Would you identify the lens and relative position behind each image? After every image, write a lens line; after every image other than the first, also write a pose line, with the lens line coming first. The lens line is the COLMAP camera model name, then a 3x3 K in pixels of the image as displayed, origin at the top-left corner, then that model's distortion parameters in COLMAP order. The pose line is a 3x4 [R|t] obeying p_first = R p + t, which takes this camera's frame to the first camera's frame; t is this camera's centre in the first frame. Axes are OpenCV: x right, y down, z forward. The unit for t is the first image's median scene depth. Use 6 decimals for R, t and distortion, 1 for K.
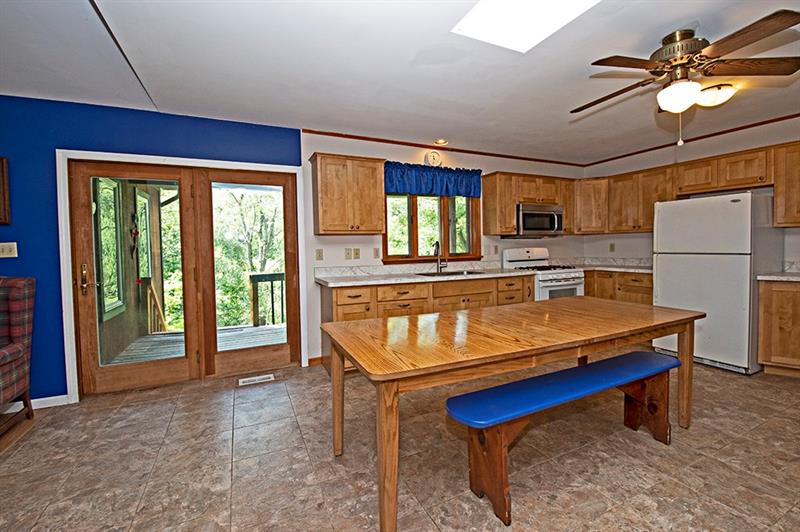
lens RADIAL K [[349.4, 0, 412.1], [0, 349.4, 257.6], [0, 0, 1]] dist [-0.001759, -0.010372]
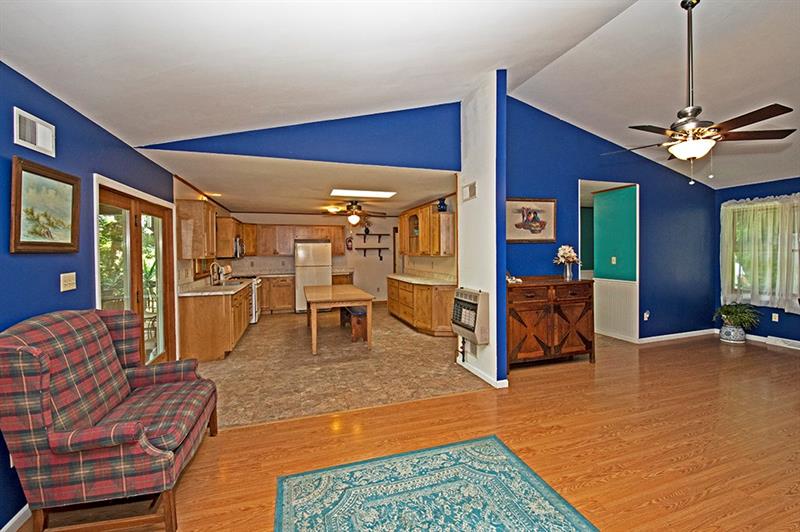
lens RADIAL K [[349.4, 0, 413.1], [0, 349.4, 253.4], [0, 0, 1]] dist [-0.001759, -0.010372]
pose [[0.131457, 0.012213, 0.991247, -1.355645], [0.036921, 0.999170, -0.017207, -0.030968], [-0.990634, 0.038860, 0.130897, 0.005665]]
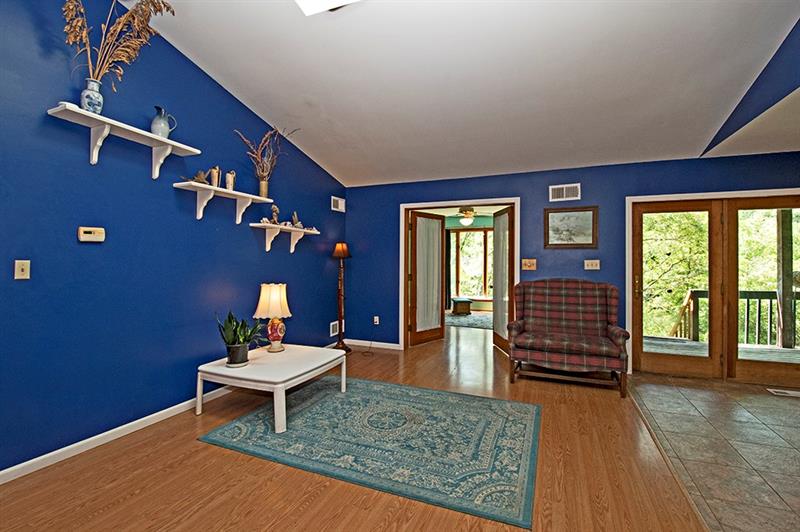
lens RADIAL K [[349.4, 0, 411.6], [0, 349.4, 254.4], [0, 0, 1]] dist [-0.001759, -0.010372]
pose [[0.670217, 0.012213, -0.742064, -0.390429], [-0.040789, 0.998960, -0.020399, -0.001392], [0.741043, 0.043939, 0.670018, -0.480882]]
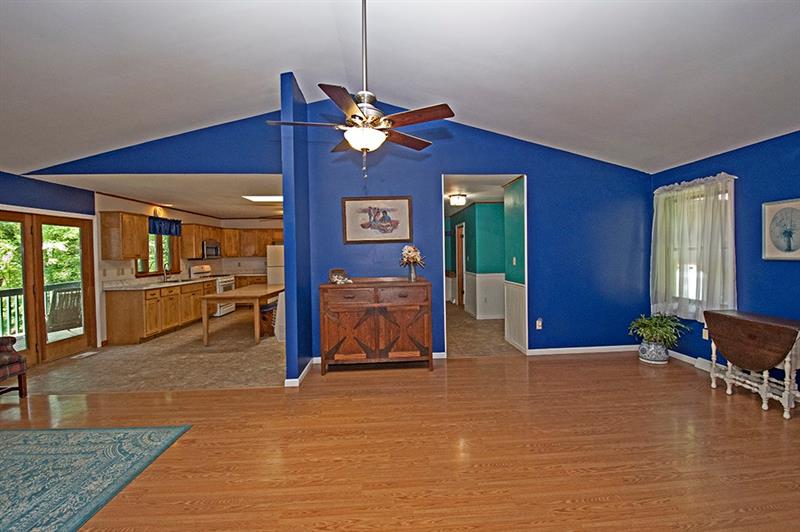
lens RADIAL K [[349.4, 0, 412.5], [0, 349.4, 256.4], [0, 0, 1]] dist [-0.001759, -0.010372]
pose [[0.372262, 0.004470, 0.928117, -1.146399], [0.037156, 0.999115, -0.019715, -0.000134], [-0.927384, 0.041824, 0.371766, -0.800428]]
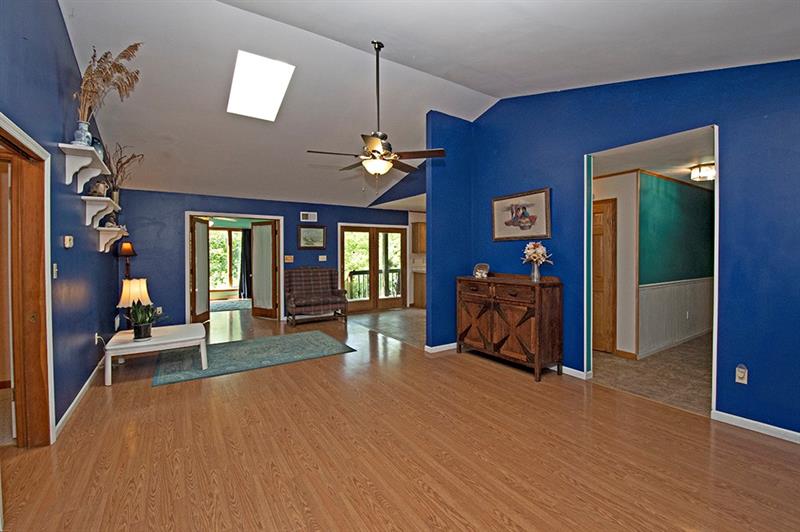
lens RADIAL K [[349.4, 0, 411.6], [0, 349.4, 253.5], [0, 0, 1]] dist [-0.001759, -0.010372]
pose [[0.990686, 0.017813, 0.134994, -0.593718], [-0.013663, 0.999407, -0.031606, 0.014374], [-0.135477, 0.029467, 0.990342, -1.377507]]
